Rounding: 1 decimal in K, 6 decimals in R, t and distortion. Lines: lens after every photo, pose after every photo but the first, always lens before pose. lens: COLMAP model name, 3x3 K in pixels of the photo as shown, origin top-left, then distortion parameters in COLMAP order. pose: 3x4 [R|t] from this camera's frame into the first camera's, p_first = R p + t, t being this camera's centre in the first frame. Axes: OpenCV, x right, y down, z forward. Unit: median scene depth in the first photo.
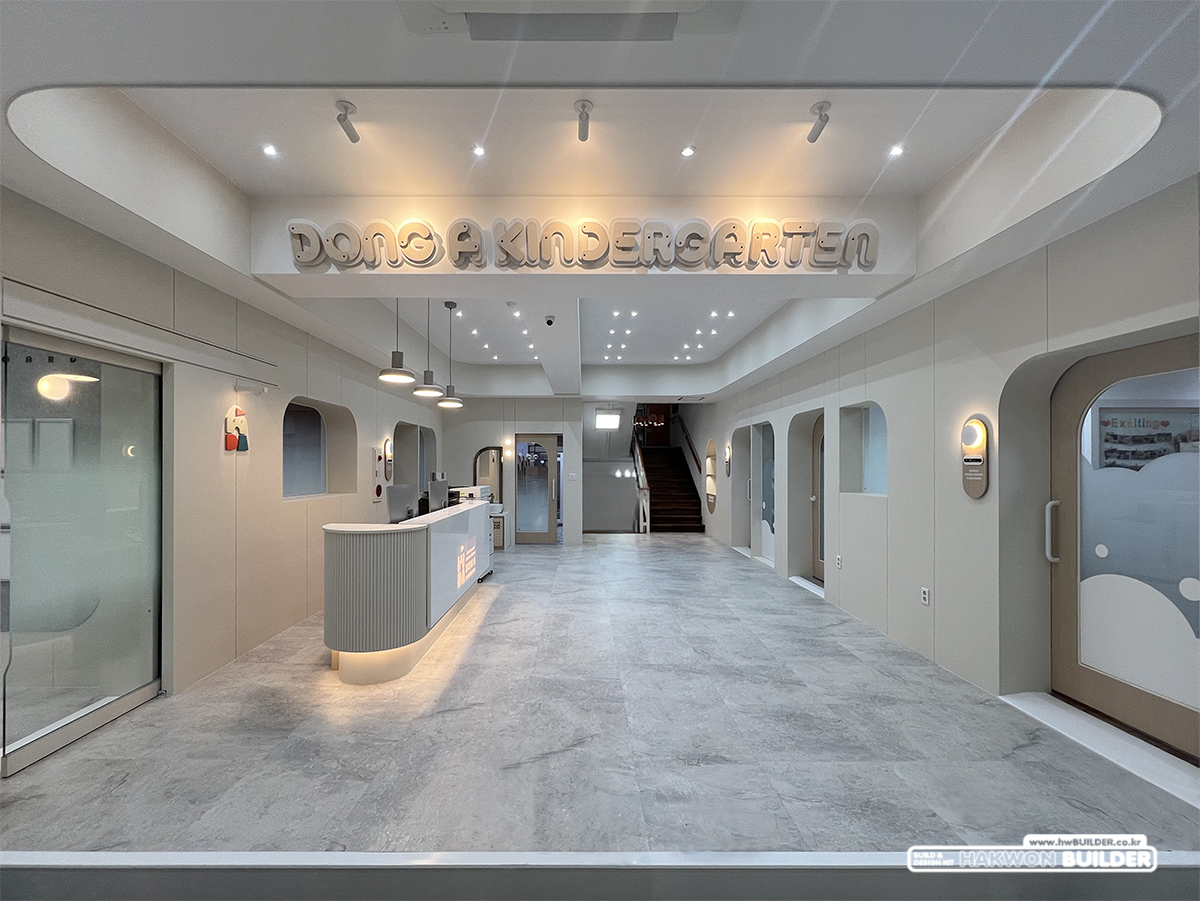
lens RADIAL K [[537.4, 0, 600.0], [0, 537.4, 450.5], [0, 0, 1]] dist [0.000047, 0.000033]
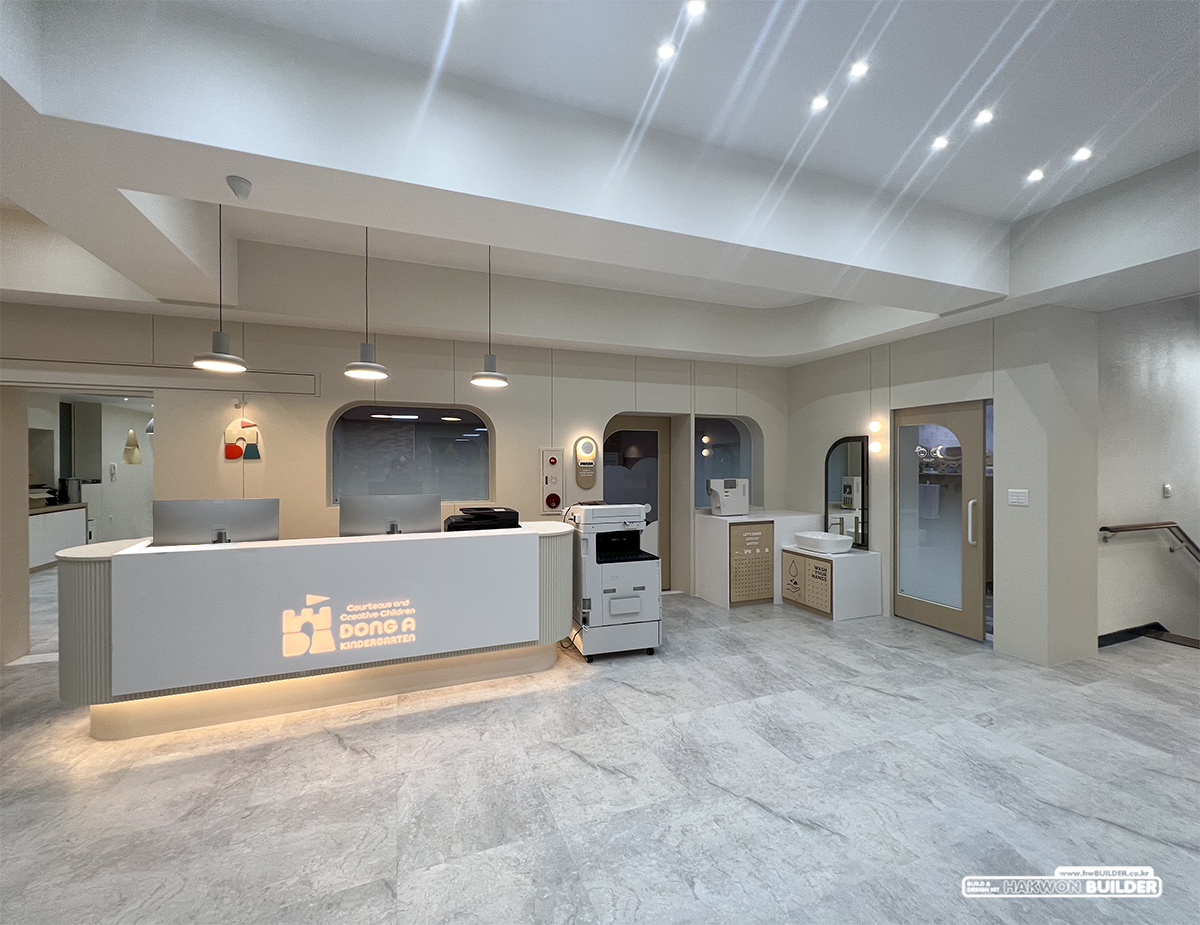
lens RADIAL K [[489.9, 0, 578.4], [0, 489.9, 465.6], [0, 0, 1]] dist [0.001653, 0.000244]
pose [[0.311497, -0.003360, -0.950241, 0.430761], [0.030150, 0.999525, 0.006349, 0.024302], [0.949769, -0.030628, 0.311451, 1.154244]]
